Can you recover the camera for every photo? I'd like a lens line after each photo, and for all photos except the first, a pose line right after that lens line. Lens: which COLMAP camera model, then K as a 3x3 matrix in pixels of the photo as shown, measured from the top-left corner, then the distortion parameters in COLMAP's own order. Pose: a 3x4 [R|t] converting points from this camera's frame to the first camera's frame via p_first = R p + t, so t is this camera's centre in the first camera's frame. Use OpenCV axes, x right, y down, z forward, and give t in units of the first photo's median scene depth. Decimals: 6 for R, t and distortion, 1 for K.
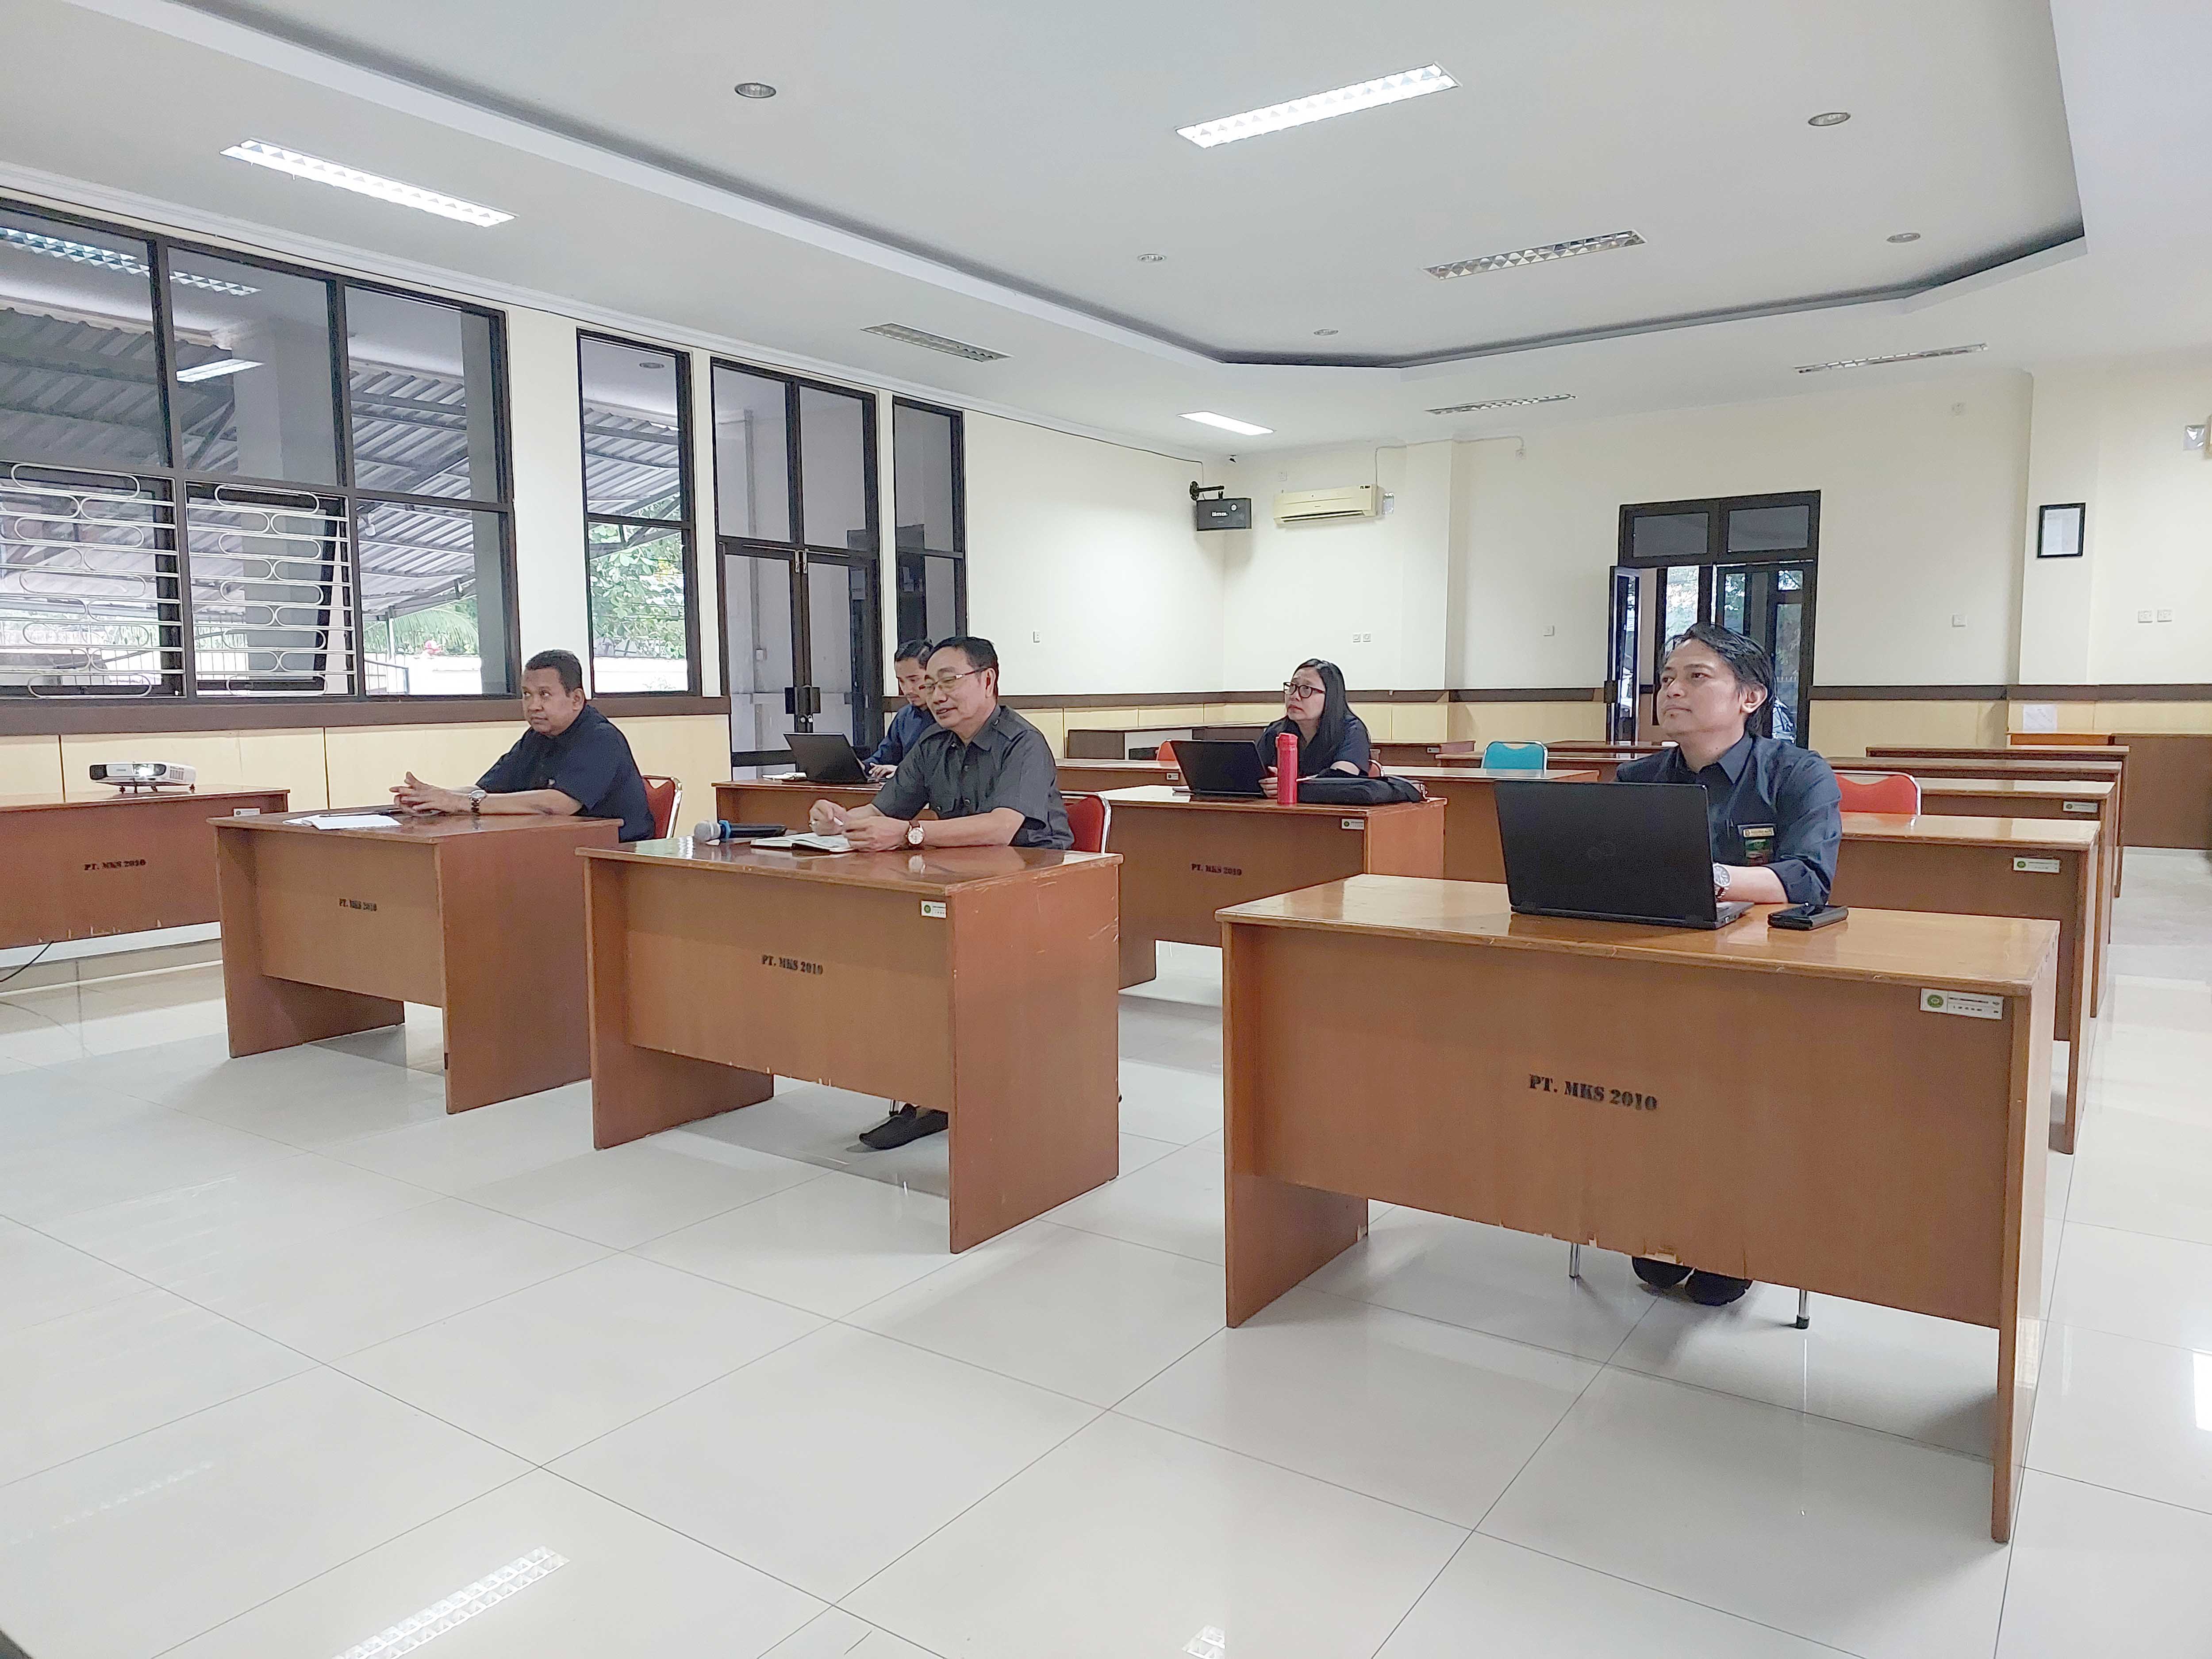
lens RADIAL K [[1488.5, 0, 1121.4], [0, 1488.5, 828.8], [0, 0, 1]] dist [0.056232, -0.056112]
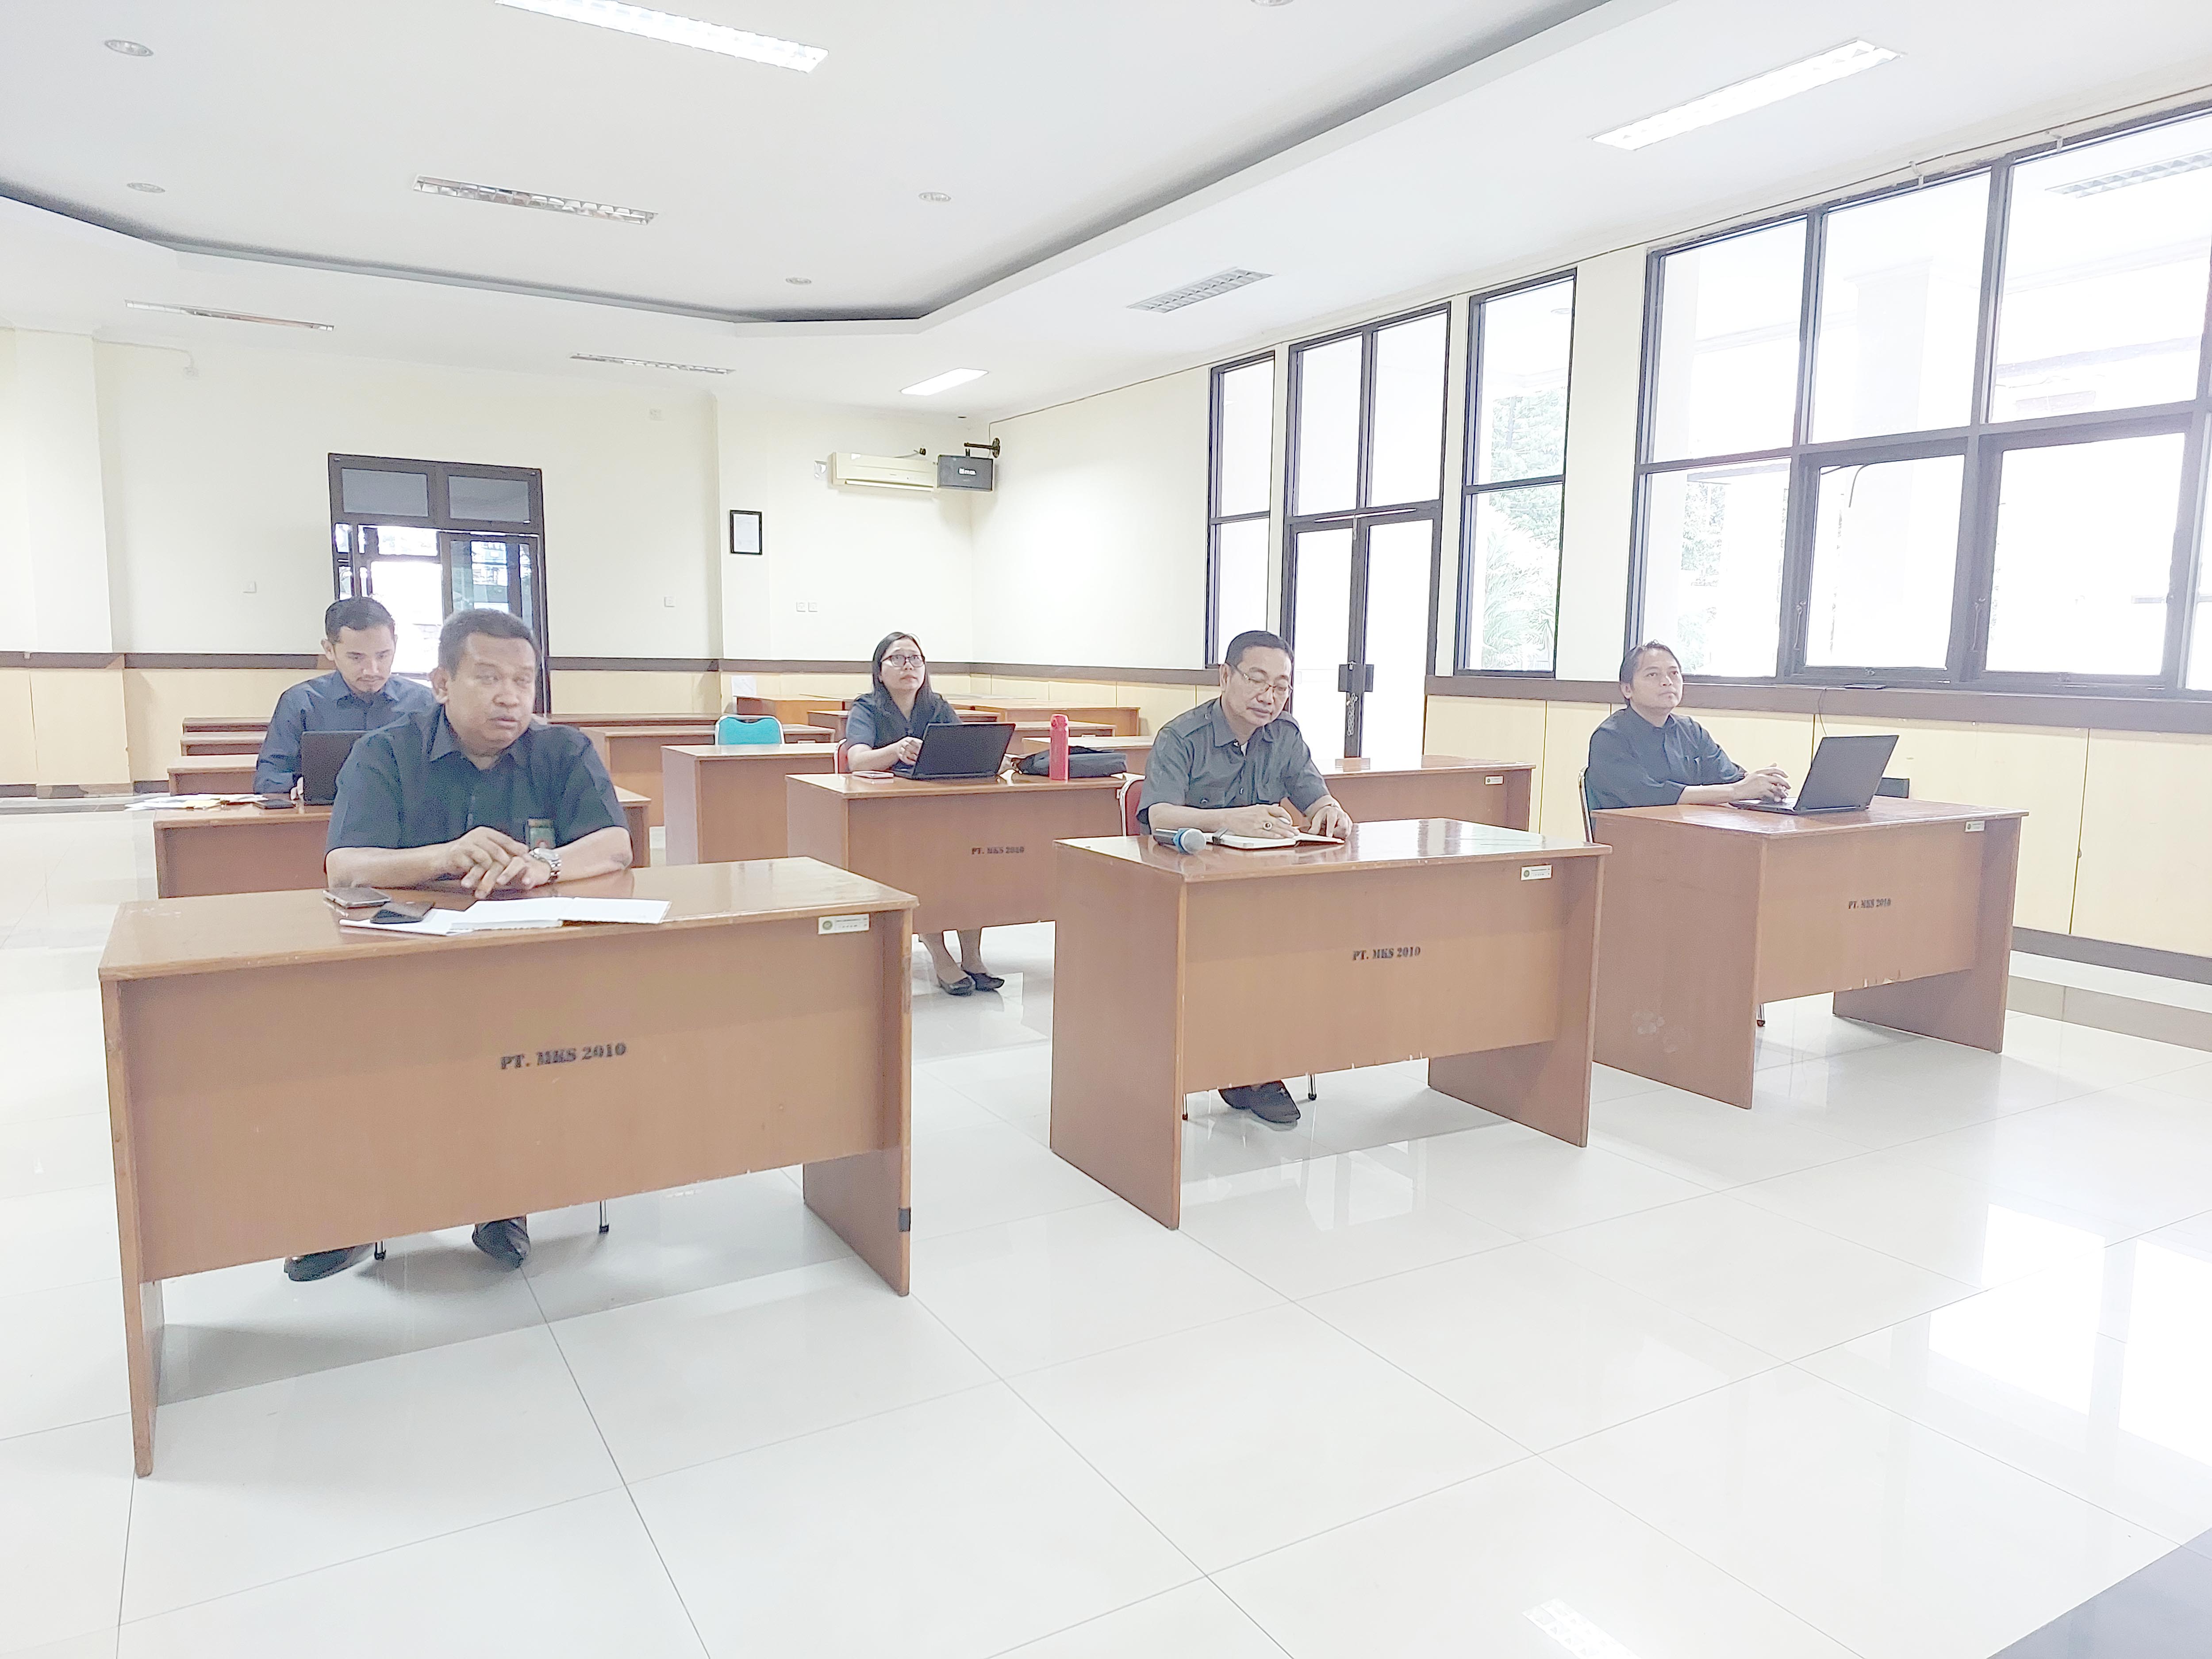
lens RADIAL K [[1488.5, 0, 1115.4], [0, 1488.5, 850.2], [0, 0, 1]] dist [0.056232, -0.056112]
pose [[0.411147, -0.107514, 0.905207, -0.371667], [0.070854, 0.993785, 0.085853, -0.024512], [-0.908811, 0.028840, 0.416210, 0.226927]]
